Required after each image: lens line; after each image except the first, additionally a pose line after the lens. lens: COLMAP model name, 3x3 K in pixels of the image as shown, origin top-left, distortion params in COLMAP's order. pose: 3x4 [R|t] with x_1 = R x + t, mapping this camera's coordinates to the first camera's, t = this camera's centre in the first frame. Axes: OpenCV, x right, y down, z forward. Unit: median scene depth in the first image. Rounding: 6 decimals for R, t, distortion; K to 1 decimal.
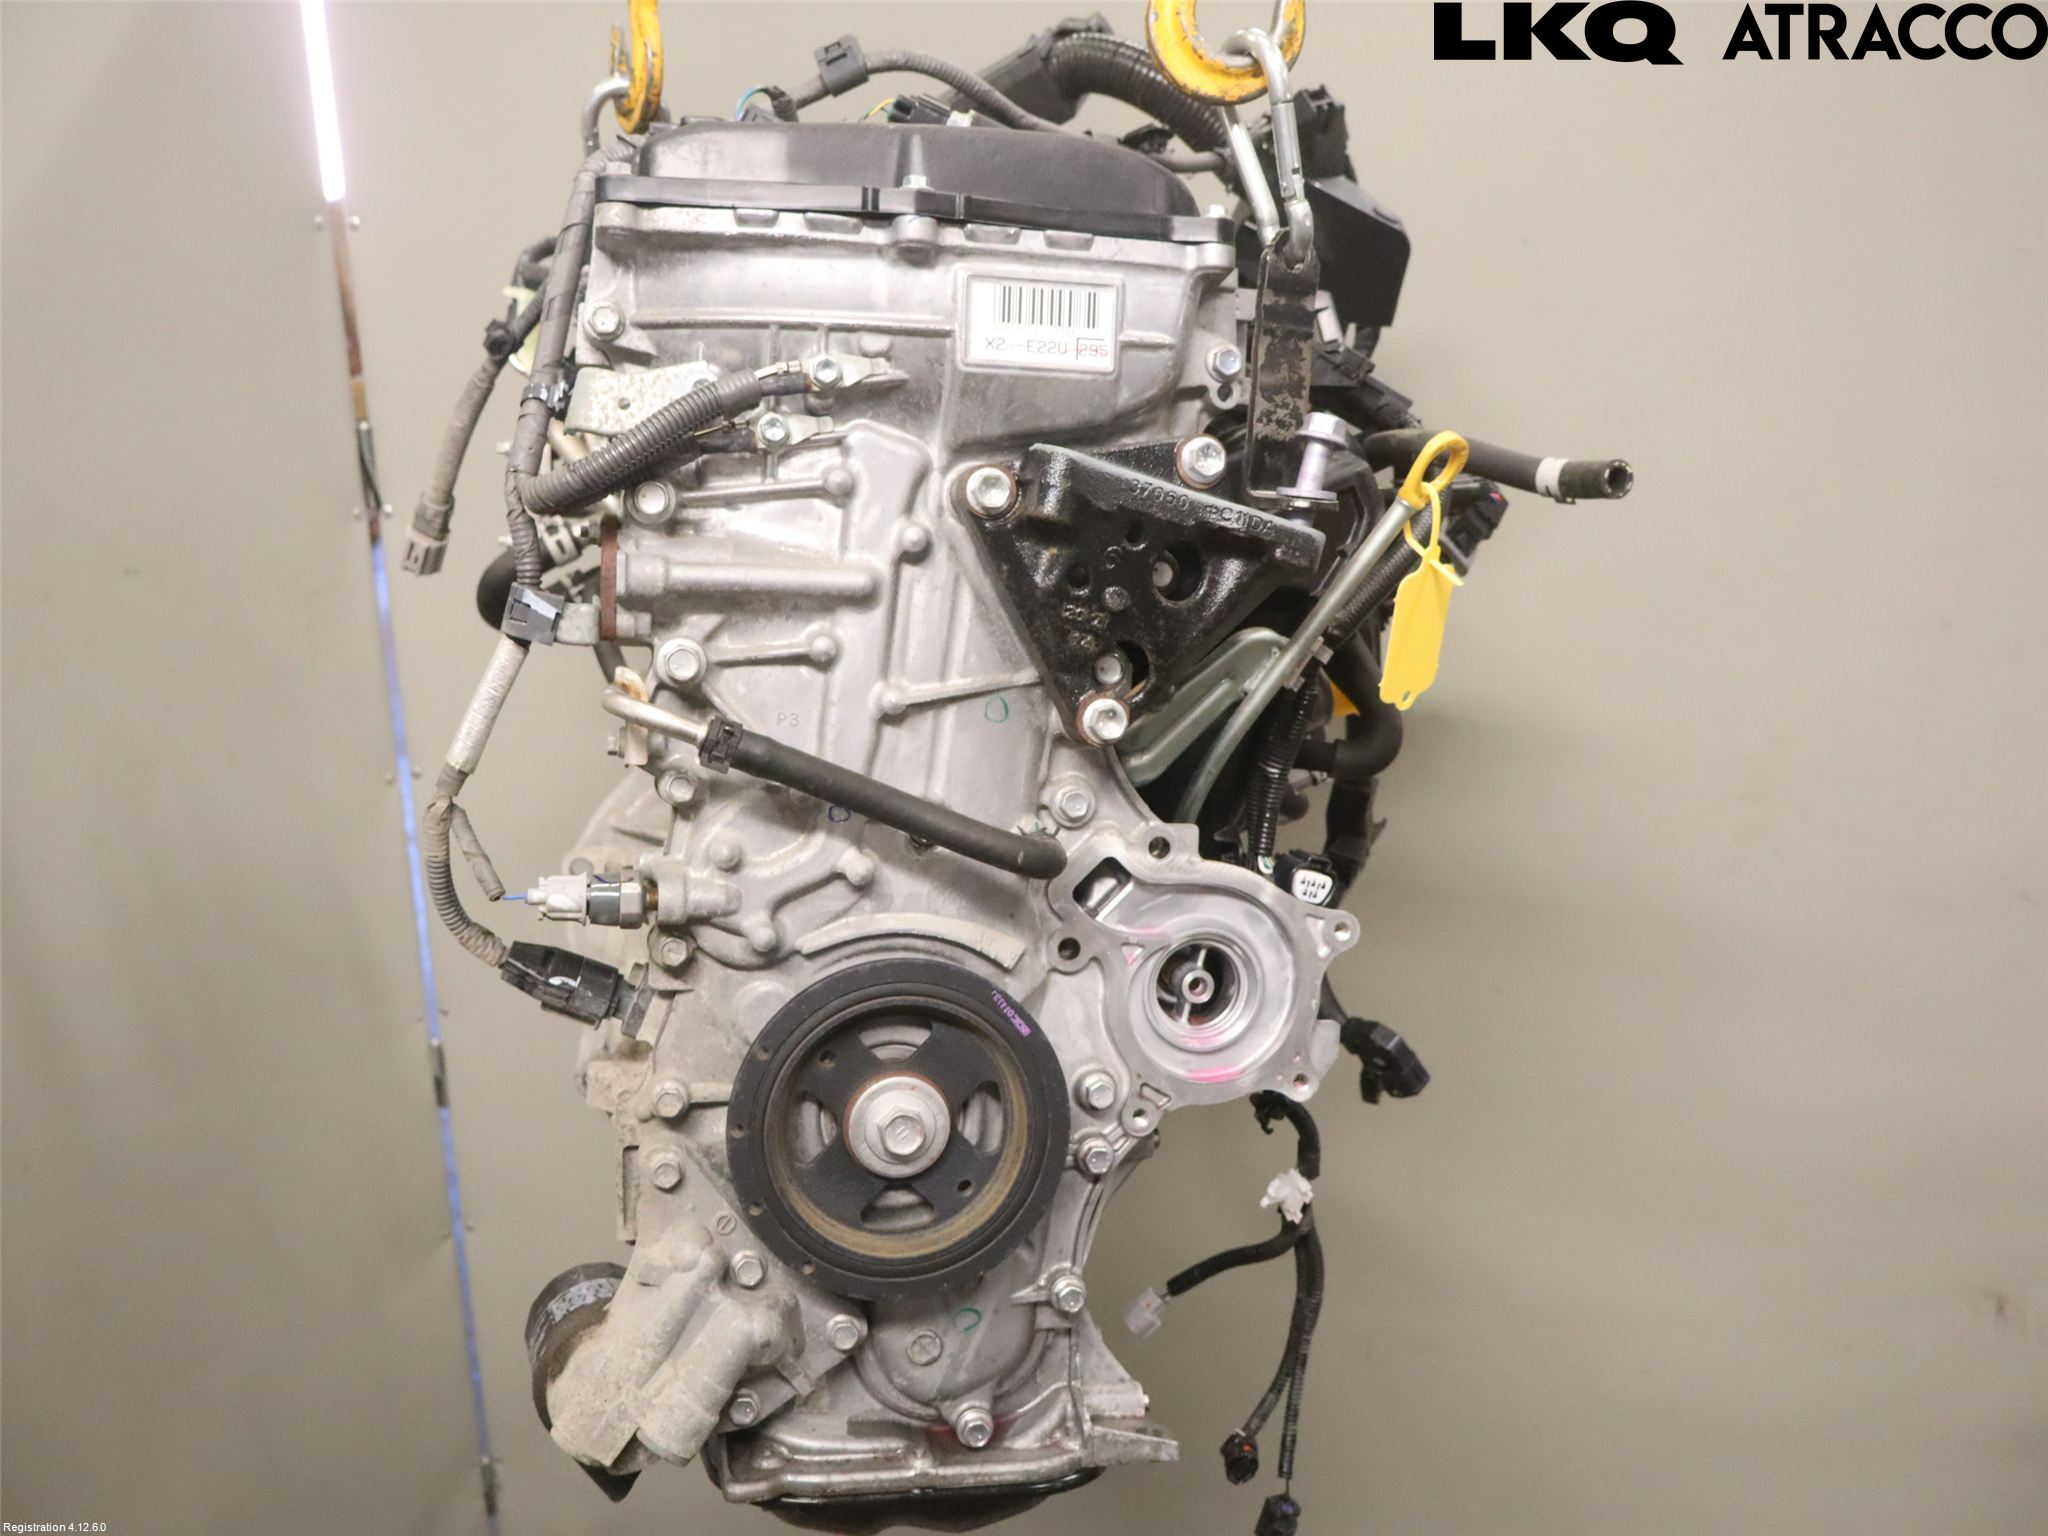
lens RADIAL K [[1673.0, 0, 1025.6], [0, 1673.0, 774.4], [0, 0, 1]] dist [-0.000275, -0.001979]
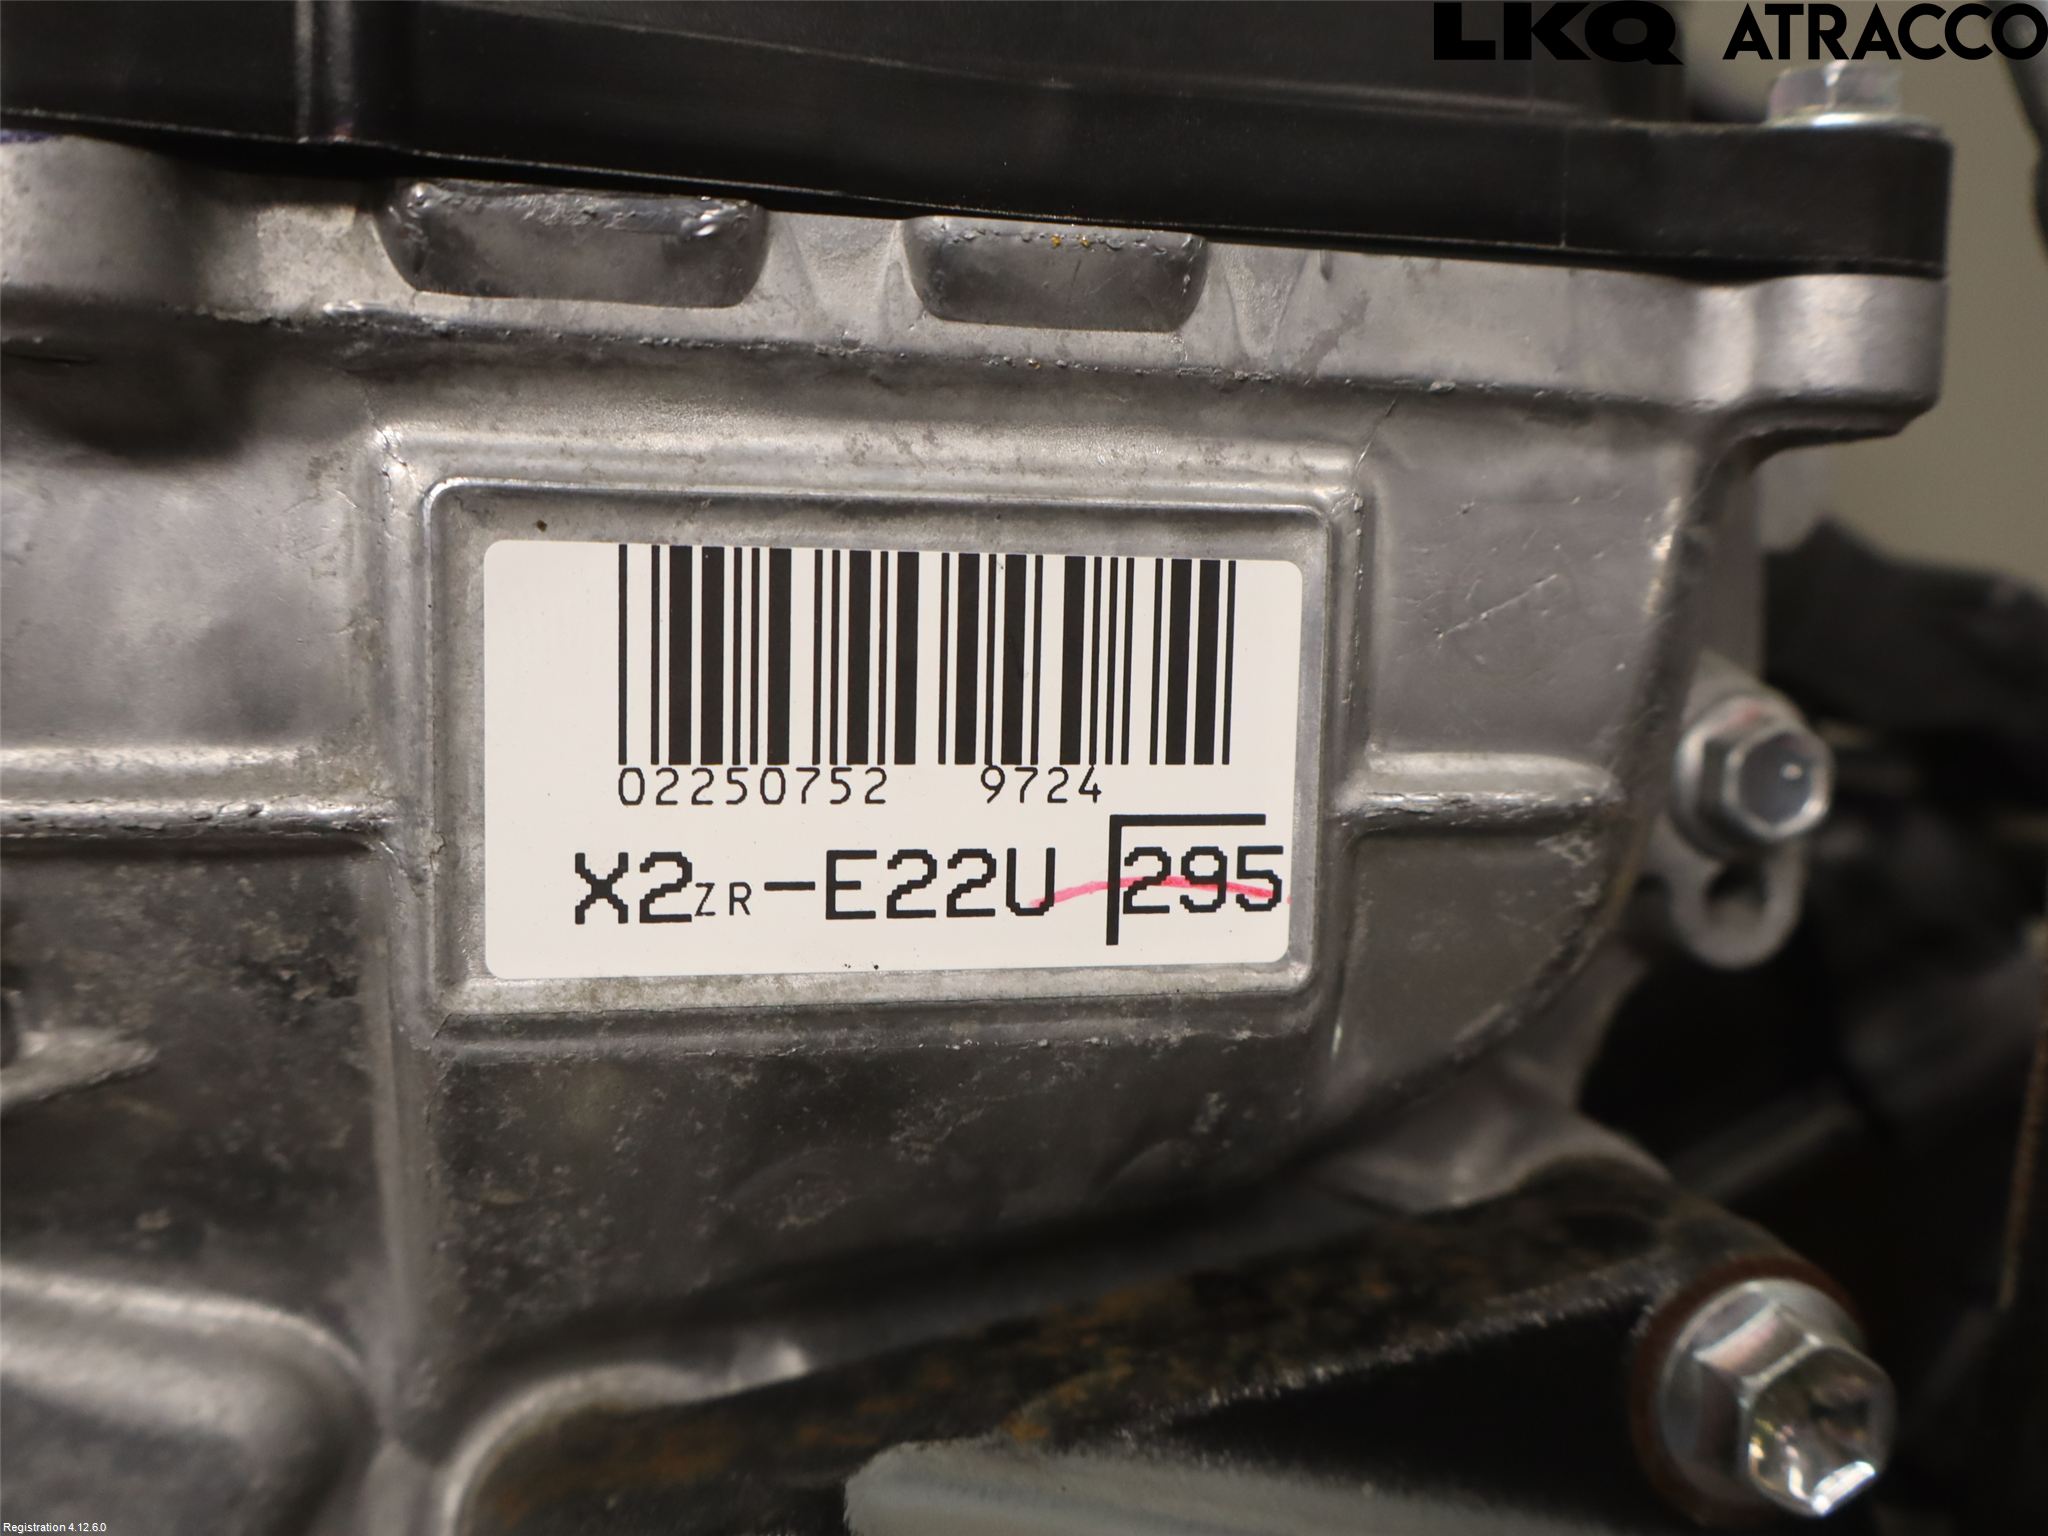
lens RADIAL K [[1673.0, 0, 1022.8], [0, 1673.0, 760.9], [0, 0, 1]] dist [-0.000275, -0.001979]
pose [[0.999583, -0.015367, 0.024436, 0.017156], [0.014495, 0.999265, 0.035483, -0.274495], [-0.024963, -0.035114, 0.999071, 0.825920]]
